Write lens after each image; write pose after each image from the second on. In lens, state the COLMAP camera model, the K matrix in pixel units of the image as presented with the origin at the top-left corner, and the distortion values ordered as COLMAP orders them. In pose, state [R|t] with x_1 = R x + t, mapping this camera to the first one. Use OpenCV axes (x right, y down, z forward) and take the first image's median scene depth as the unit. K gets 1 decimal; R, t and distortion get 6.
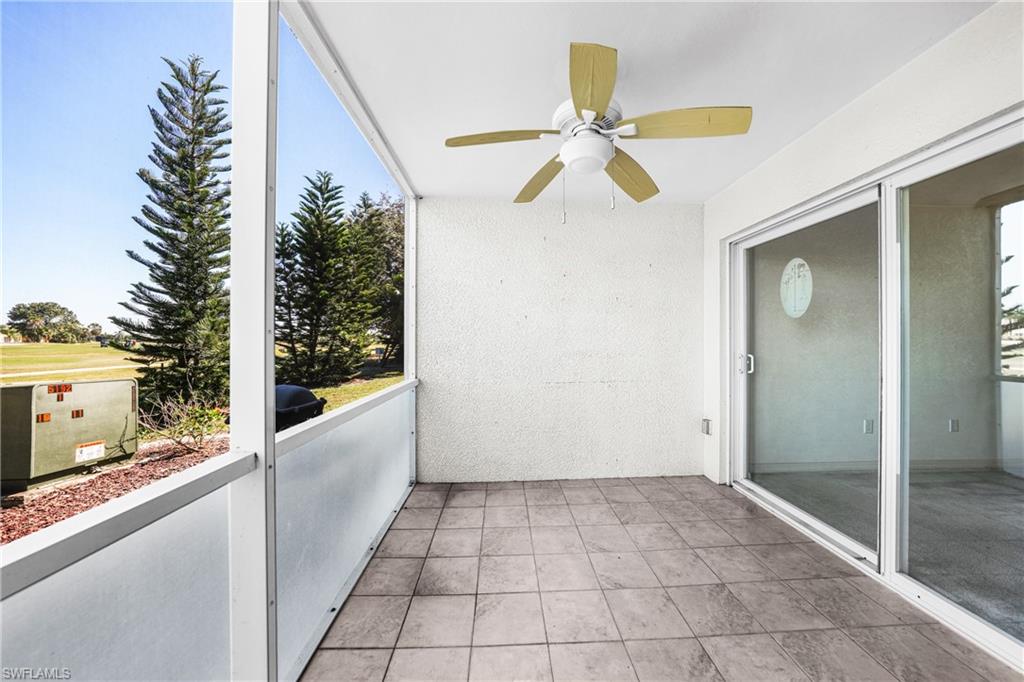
lens RADIAL K [[363.7, 0, 513.3], [0, 363.7, 336.2], [0, 0, 1]] dist [-0.022120, 0.005315]
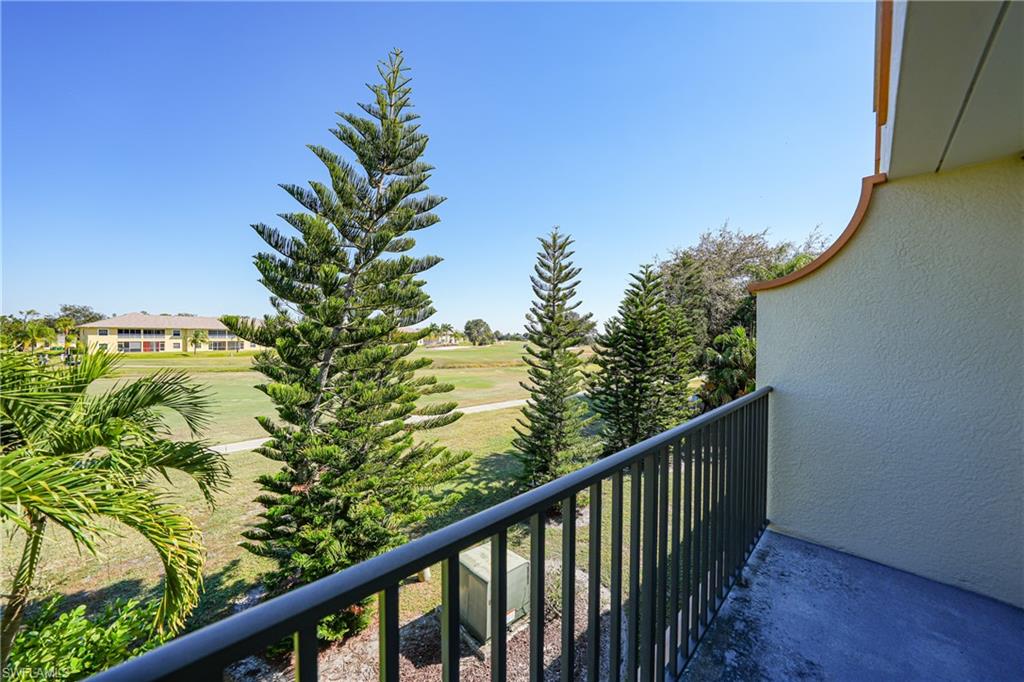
lens RADIAL K [[354.1, 0, 512.0], [0, 354.1, 341.0], [0, 0, 1]] dist [-0.029618, 0.007387]
pose [[0.680237, 0.017739, -0.732777, -0.033910], [-0.006934, 0.999818, 0.017767, -0.386708], [0.732959, -0.007005, 0.680237, -0.012916]]
